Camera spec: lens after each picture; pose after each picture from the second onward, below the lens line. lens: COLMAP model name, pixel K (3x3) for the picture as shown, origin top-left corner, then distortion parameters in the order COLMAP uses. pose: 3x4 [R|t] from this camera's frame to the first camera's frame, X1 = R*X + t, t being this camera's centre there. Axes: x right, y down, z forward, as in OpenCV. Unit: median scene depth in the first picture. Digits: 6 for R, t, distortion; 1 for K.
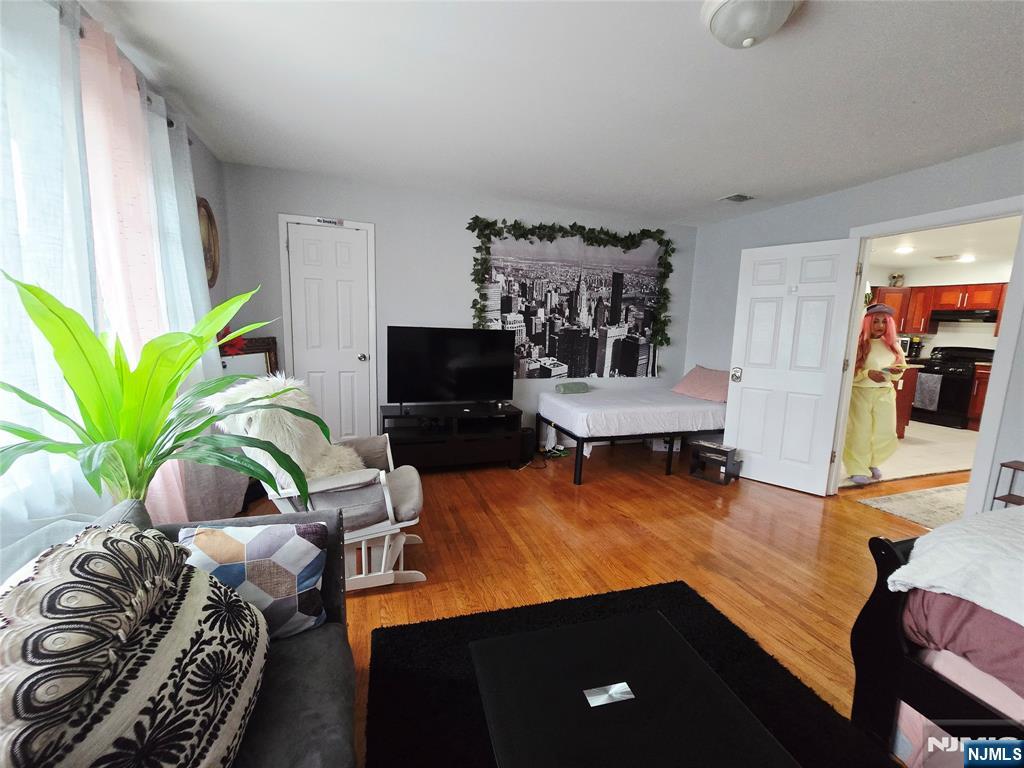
lens RADIAL K [[424.3, 0, 510.2], [0, 424.3, 384.7], [0, 0, 1]] dist [-0.003094, 0.001123]
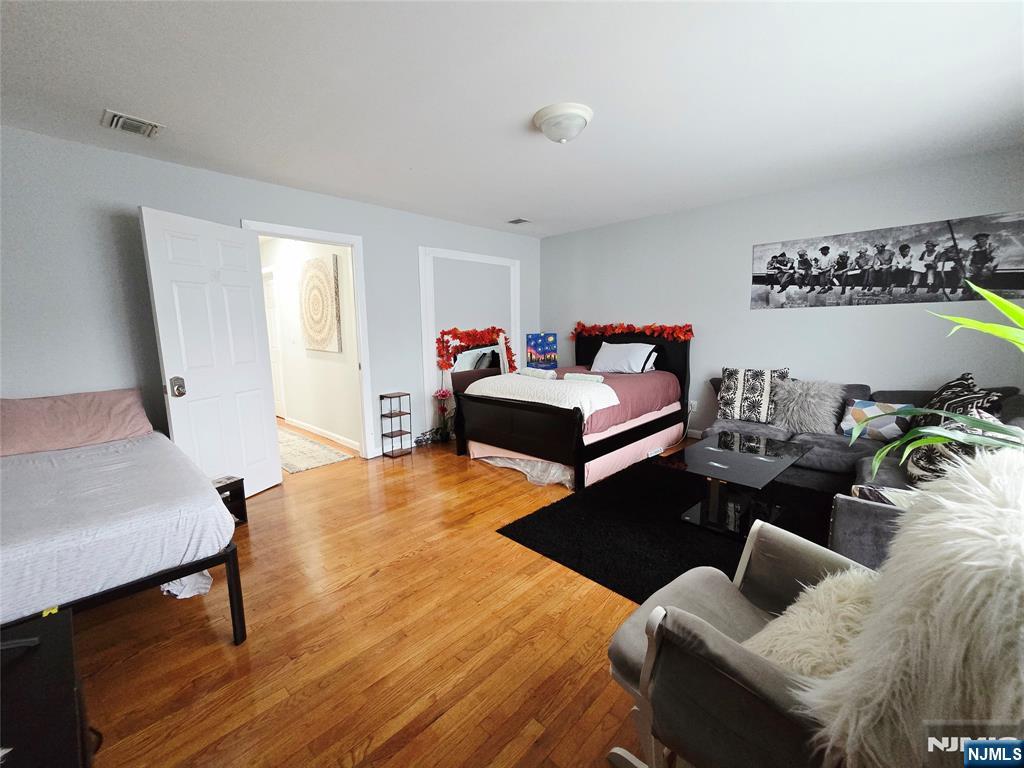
lens RADIAL K [[424.3, 0, 508.0], [0, 424.3, 383.5], [0, 0, 1]] dist [-0.003094, 0.001123]
pose [[-0.455634, -0.141404, 0.878864, -0.447256], [0.128863, 0.966425, 0.222299, -0.148215], [-0.880790, 0.214540, -0.422115, 1.032720]]
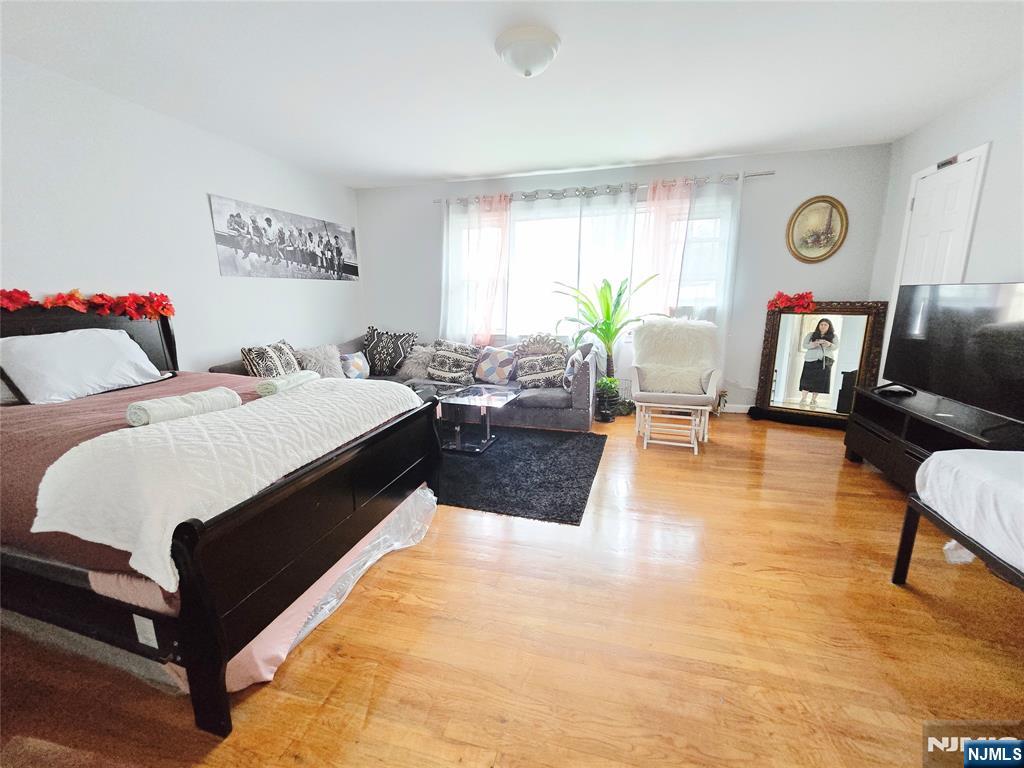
lens RADIAL K [[424.3, 0, 509.5], [0, 424.3, 386.5], [0, 0, 1]] dist [-0.003094, 0.001123]
pose [[-0.560987, 0.149603, -0.814195, 0.956218], [-0.124322, 0.957155, 0.261529, -0.079947], [0.818436, 0.247937, -0.518353, 0.977195]]
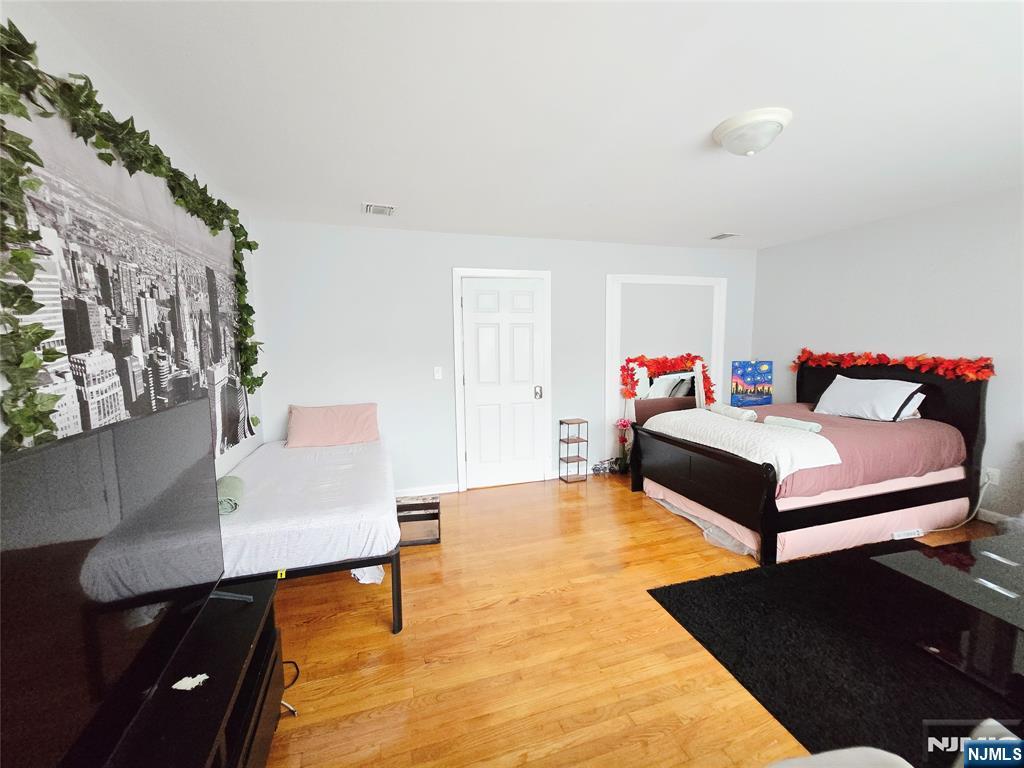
lens RADIAL K [[424.3, 0, 506.7], [0, 424.3, 382.8], [0, 0, 1]] dist [-0.003094, 0.001123]
pose [[0.026492, -0.123878, 0.991944, -0.457650], [0.157260, 0.980453, 0.118243, -0.180934], [-0.987202, 0.152861, 0.045455, 0.912235]]
